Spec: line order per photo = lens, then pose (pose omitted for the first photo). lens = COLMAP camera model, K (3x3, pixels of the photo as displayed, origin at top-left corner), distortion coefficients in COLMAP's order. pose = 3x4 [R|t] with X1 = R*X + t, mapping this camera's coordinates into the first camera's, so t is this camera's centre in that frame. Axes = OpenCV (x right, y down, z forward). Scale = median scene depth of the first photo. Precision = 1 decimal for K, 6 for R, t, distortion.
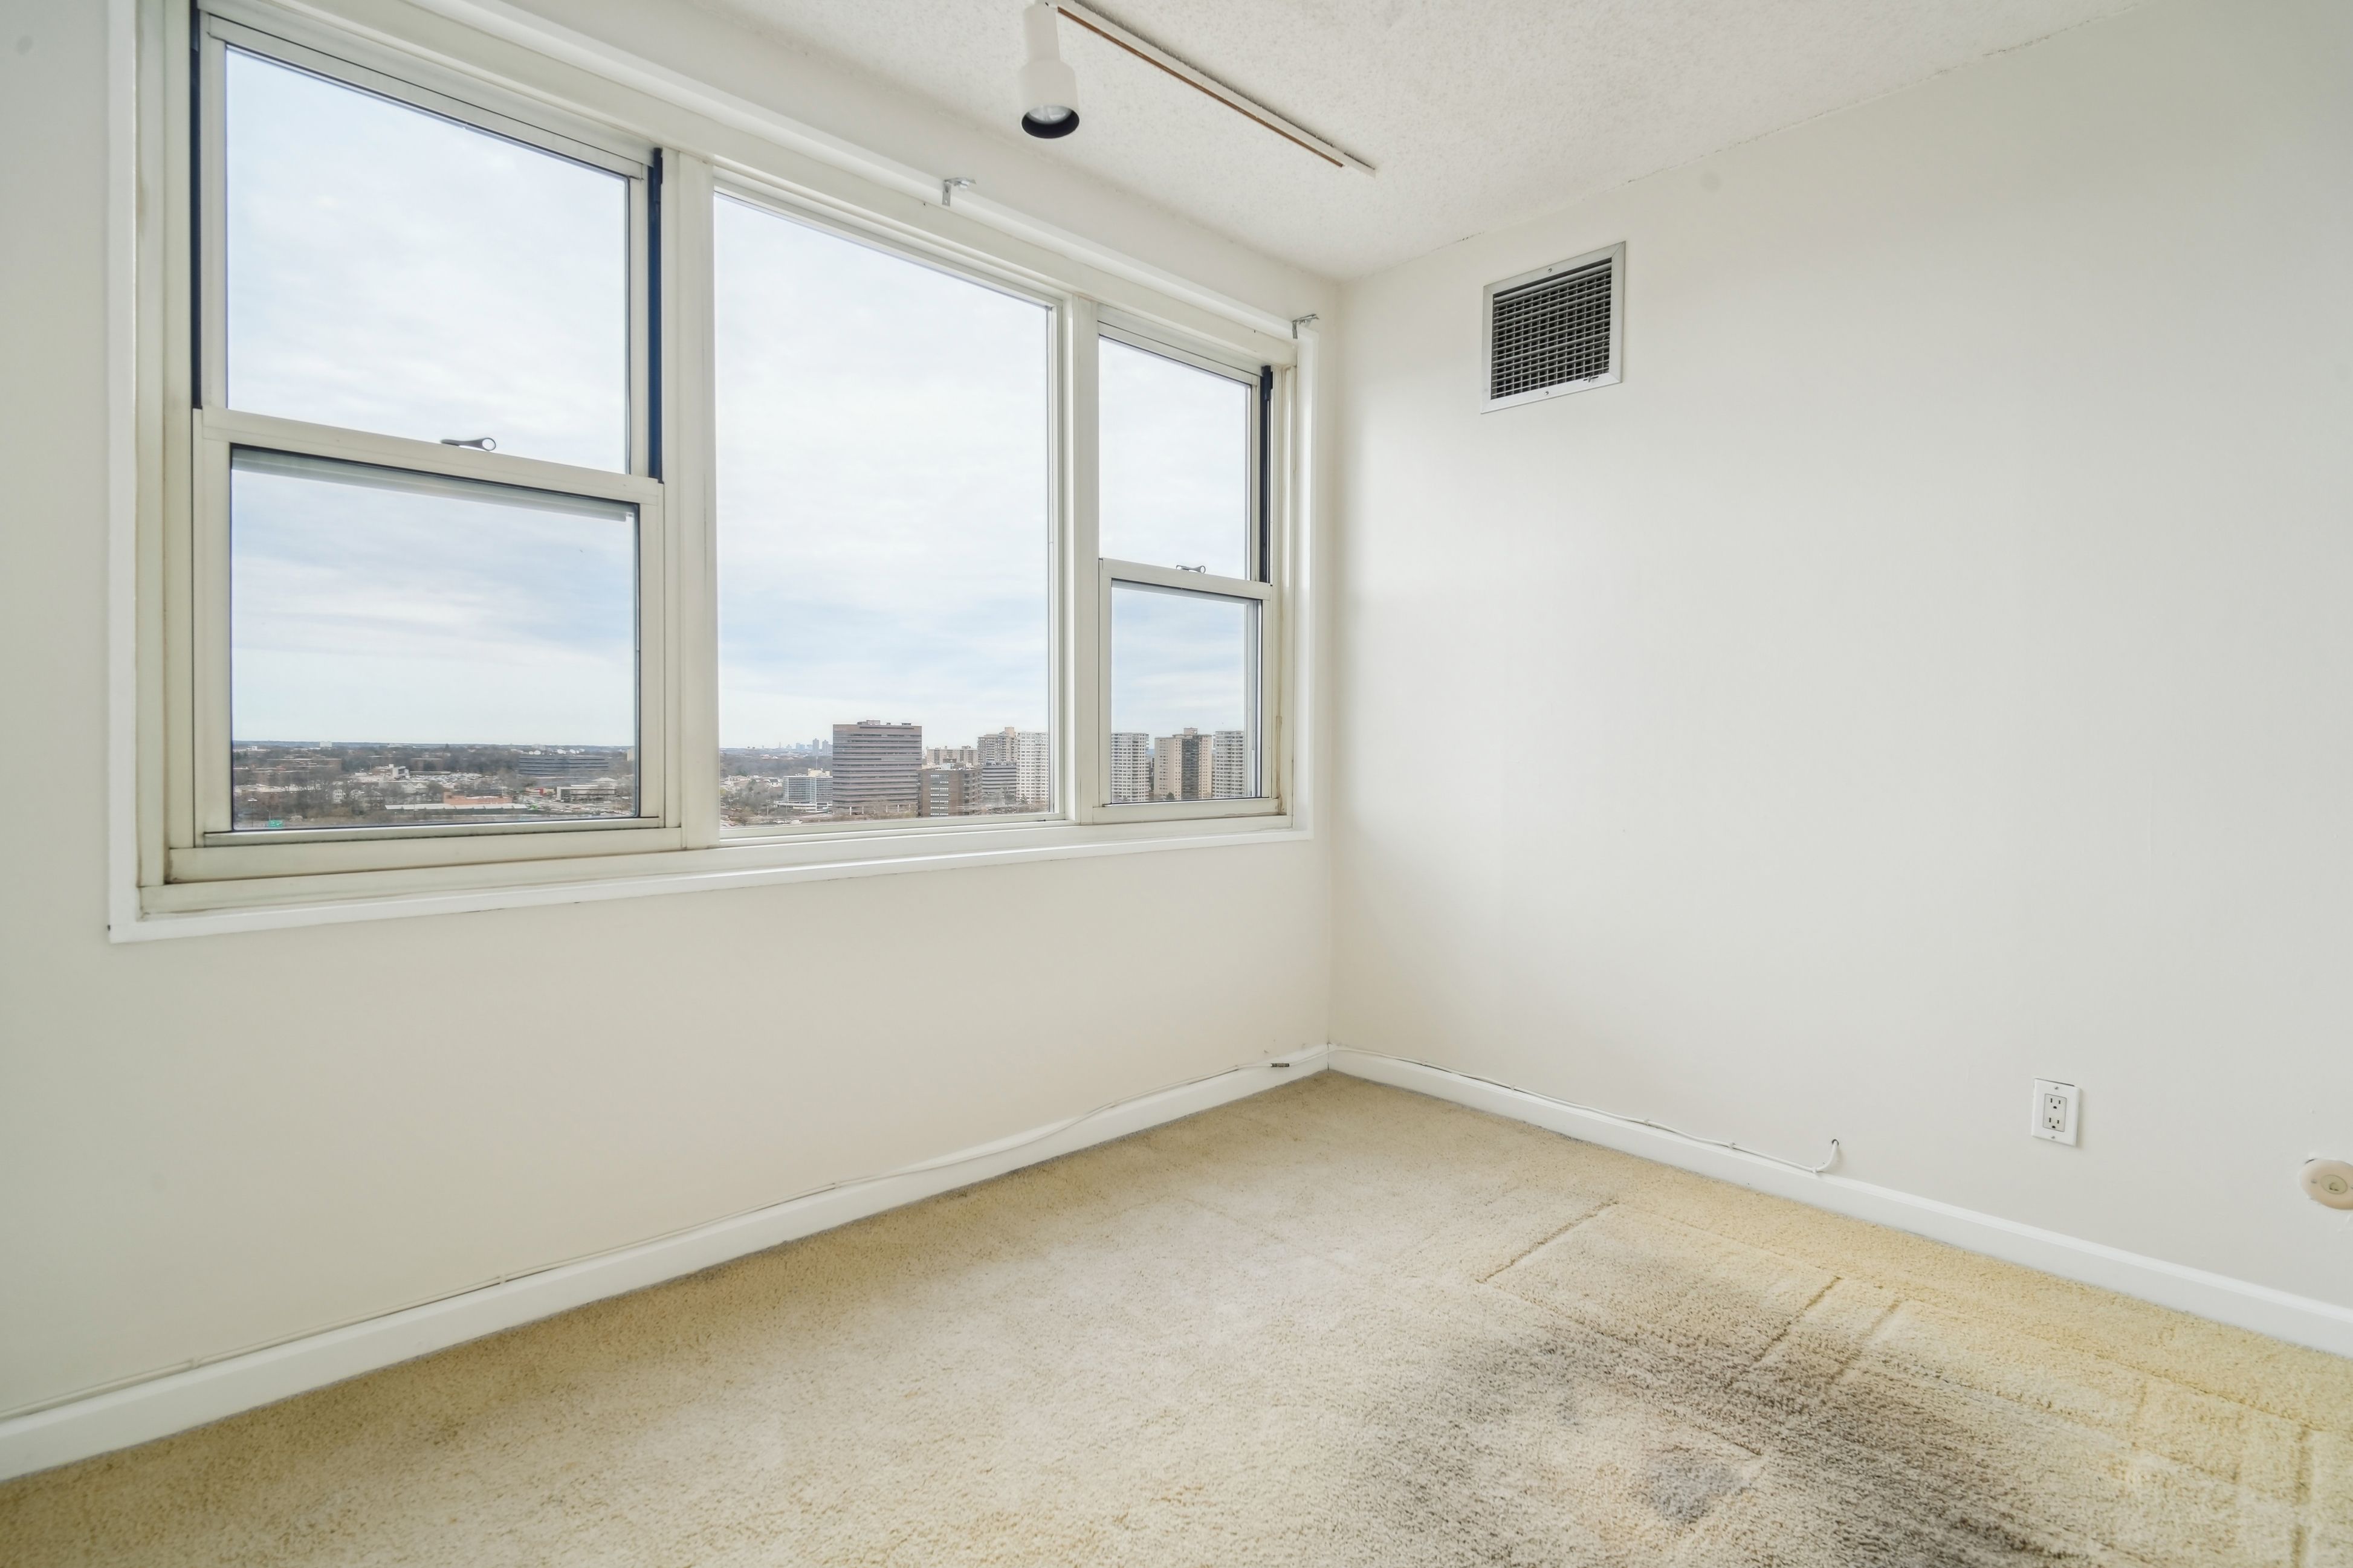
lens RADIAL K [[1111.2, 0, 1177.2], [0, 1111.2, 748.7], [0, 0, 1]] dist [-0.001429, -0.000650]
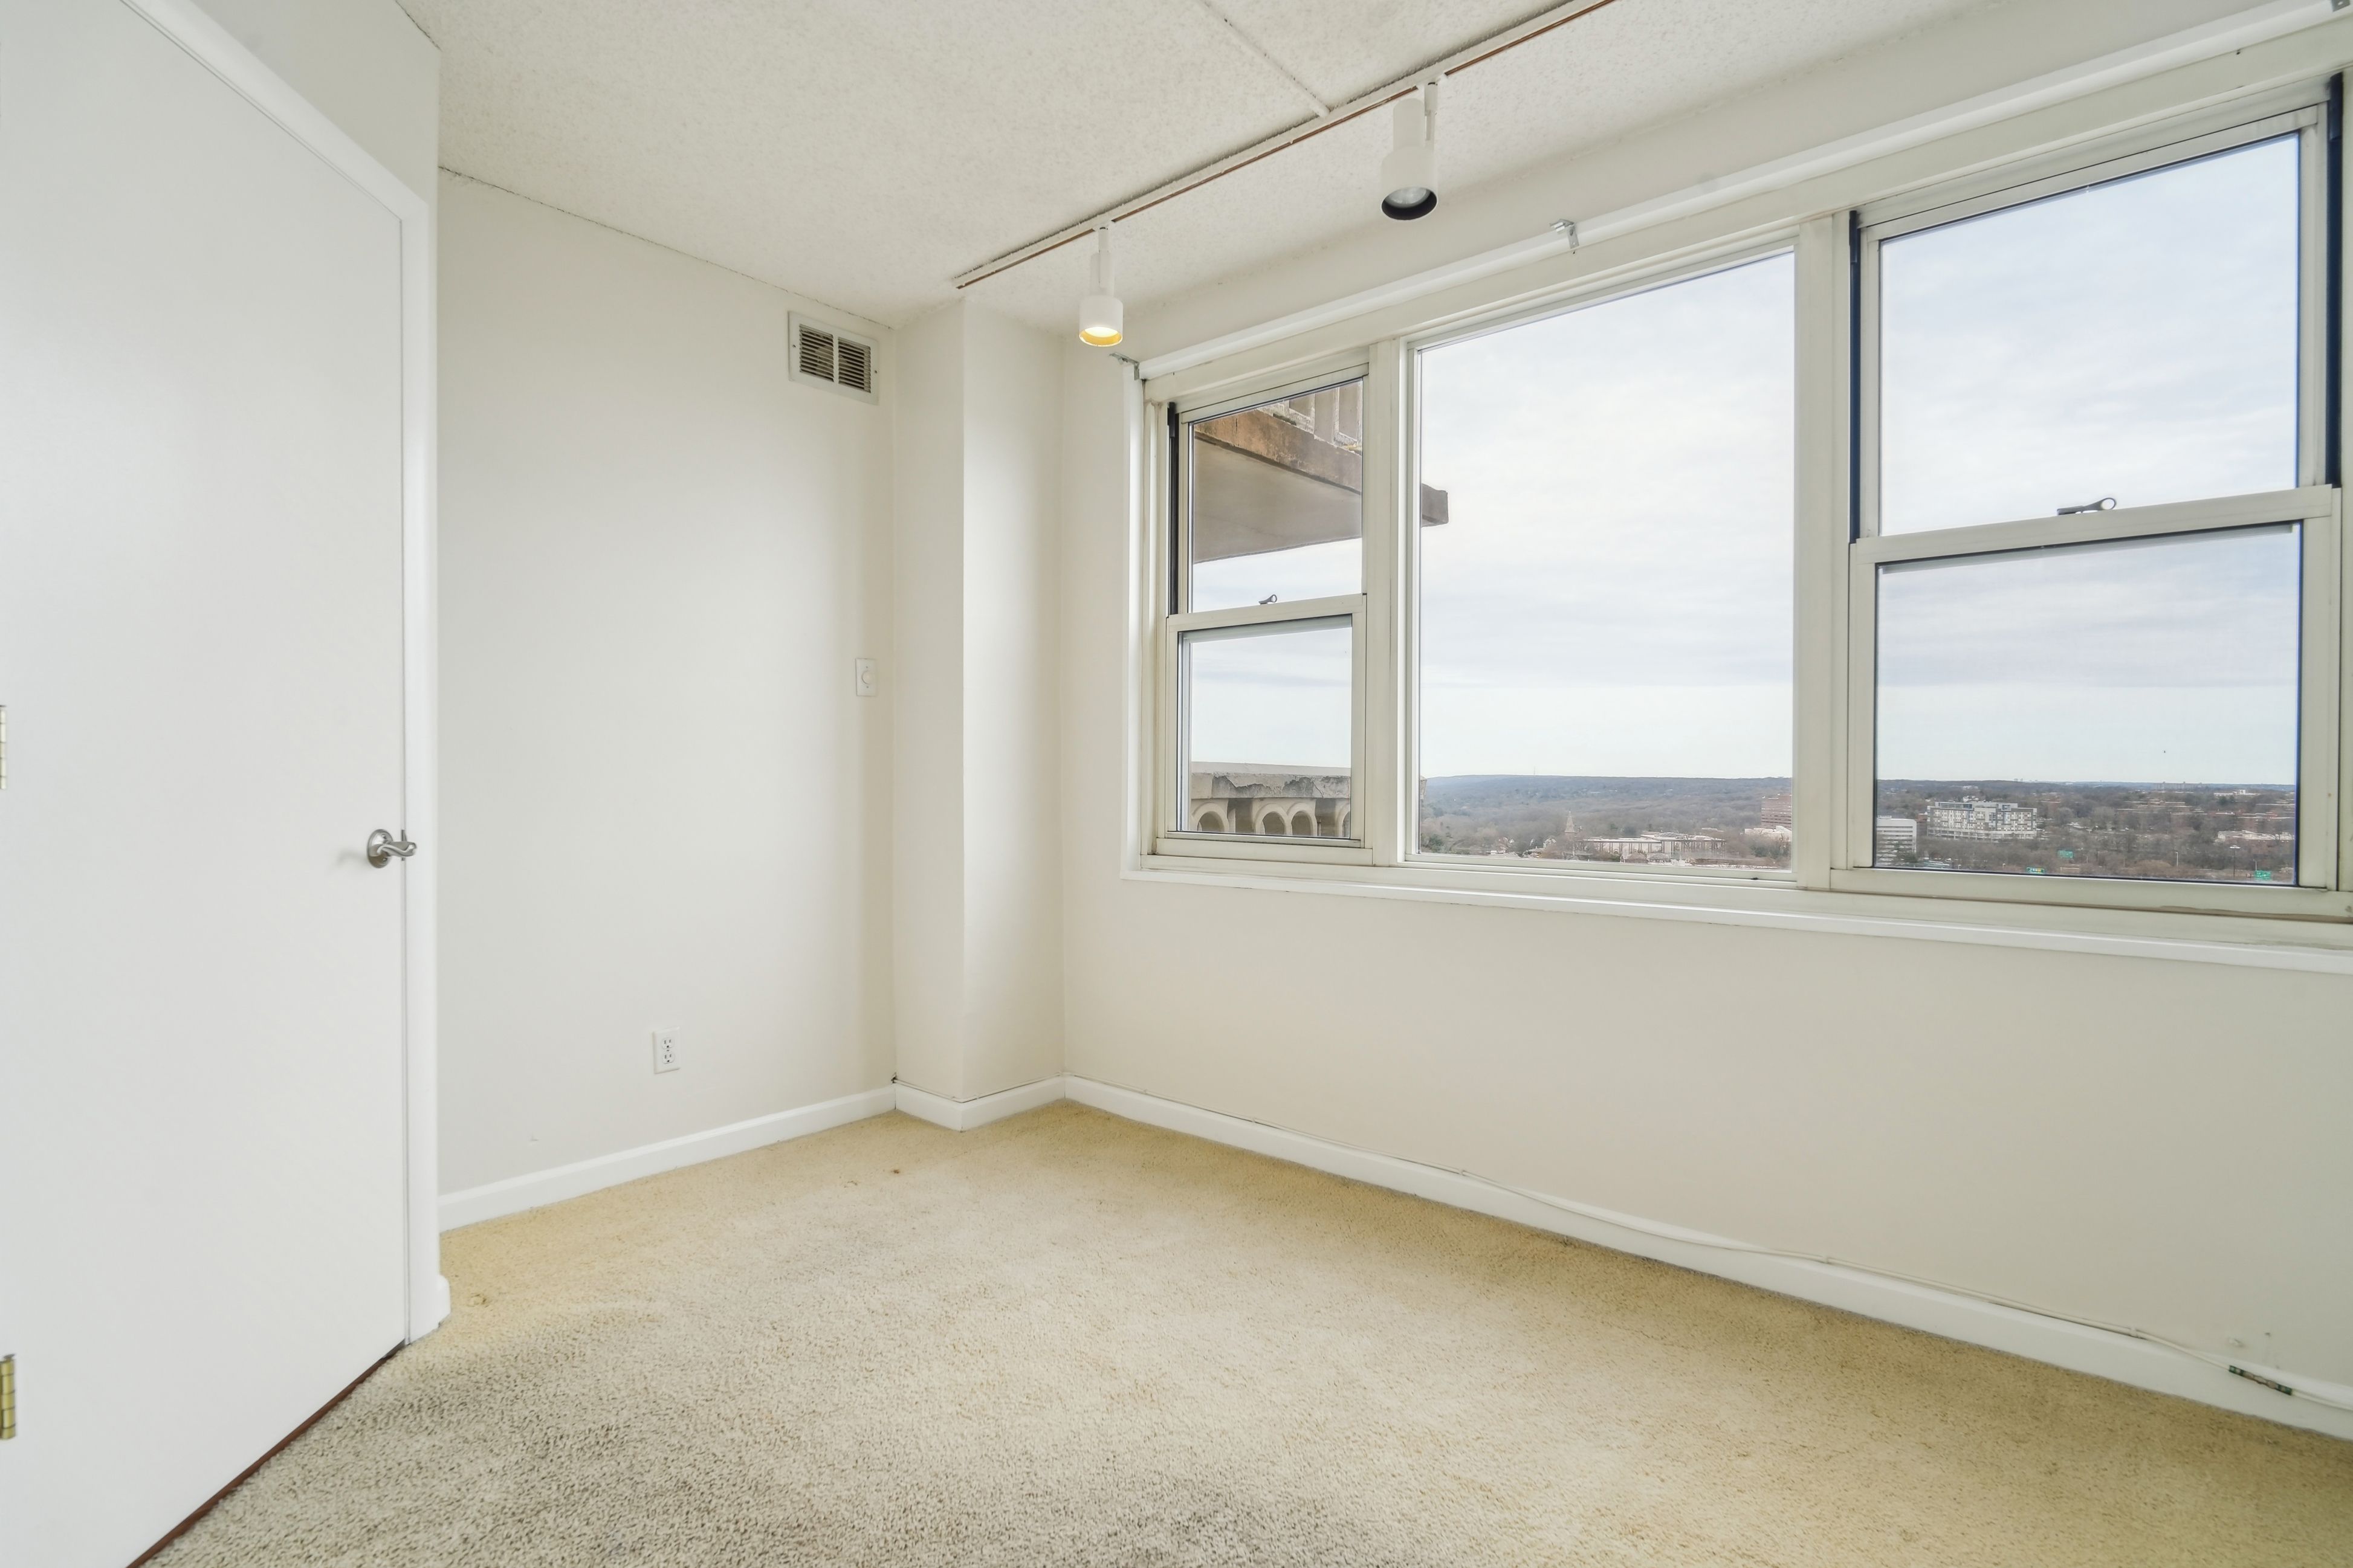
lens RADIAL K [[1117.7, 0, 1172.4], [0, 1117.7, 786.4], [0, 0, 1]] dist [0.003571, -0.006520]
pose [[0.107262, 0.000256, -0.994231, 0.647397], [-0.005599, 0.999984, -0.000347, -0.002209], [0.994215, 0.005604, 0.107262, 0.462786]]
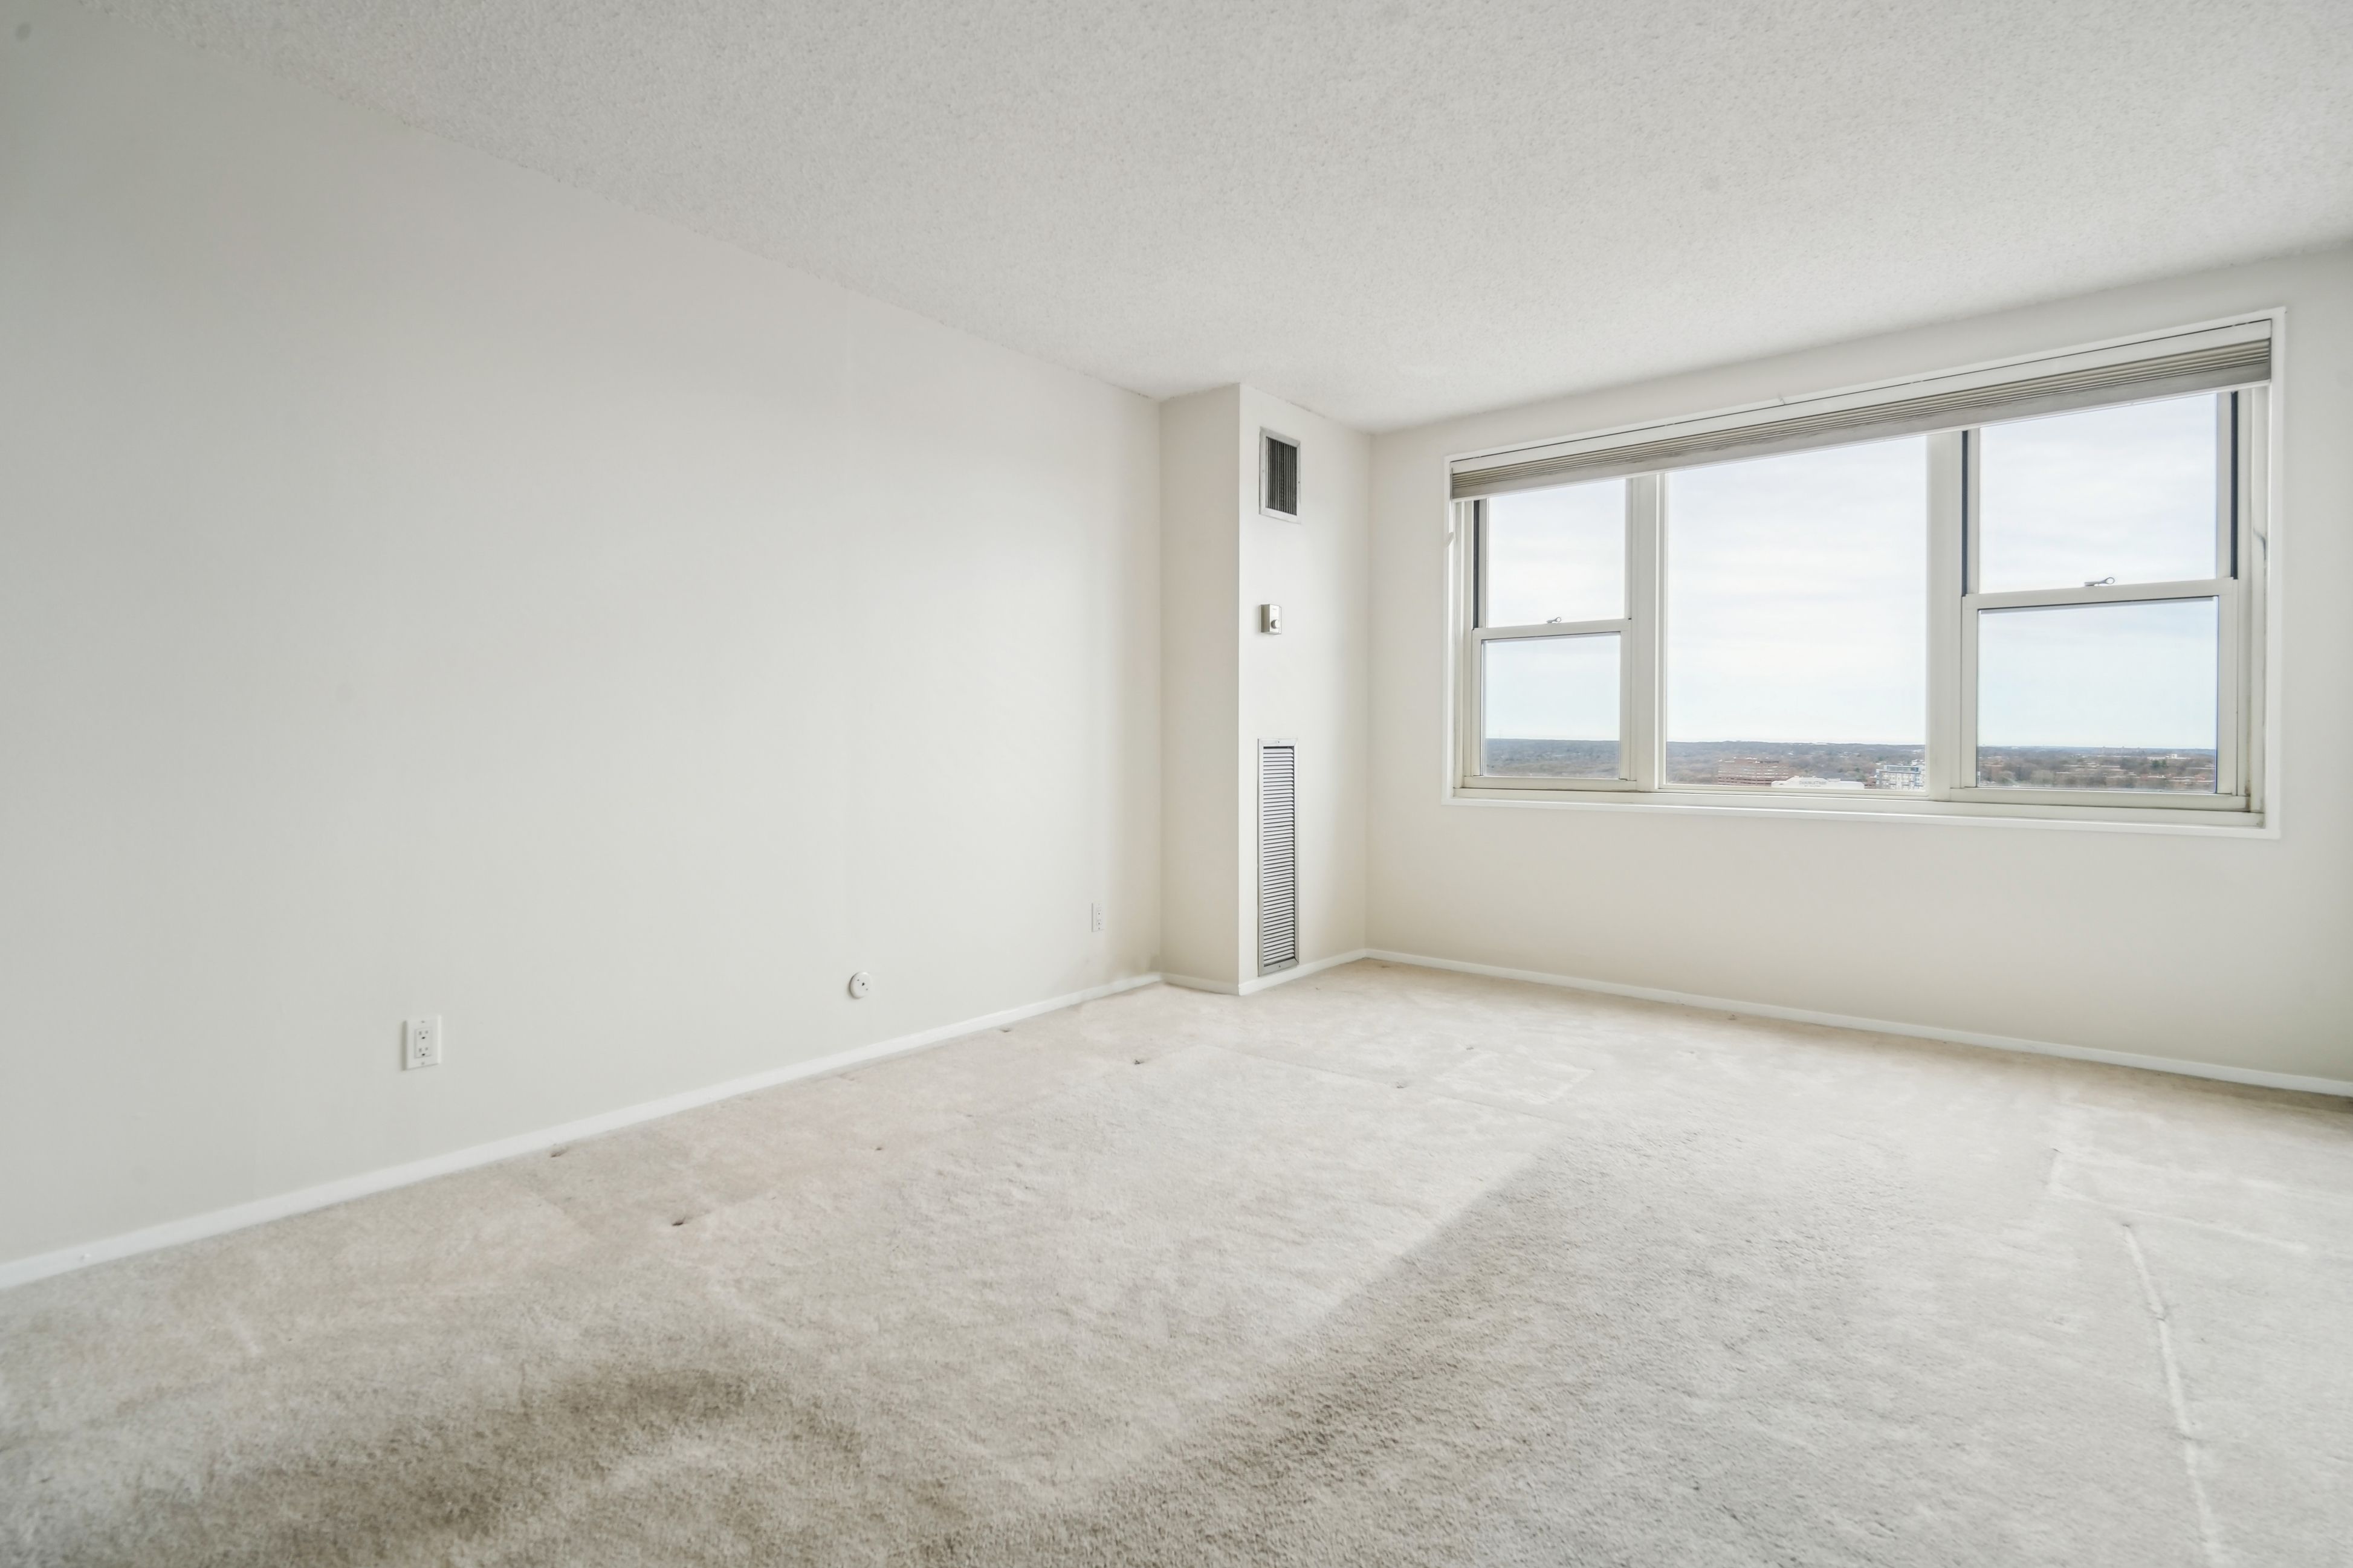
lens RADIAL K [[1121.3, 0, 1183.8], [0, 1121.3, 782.0], [0, 0, 1]] dist [0.001556, -0.004007]
pose [[0.147789, 0.029315, -0.988584, 1.120719], [-0.006868, 0.999567, 0.028614, 0.012746], [0.988995, 0.002561, 0.147927, -0.110632]]
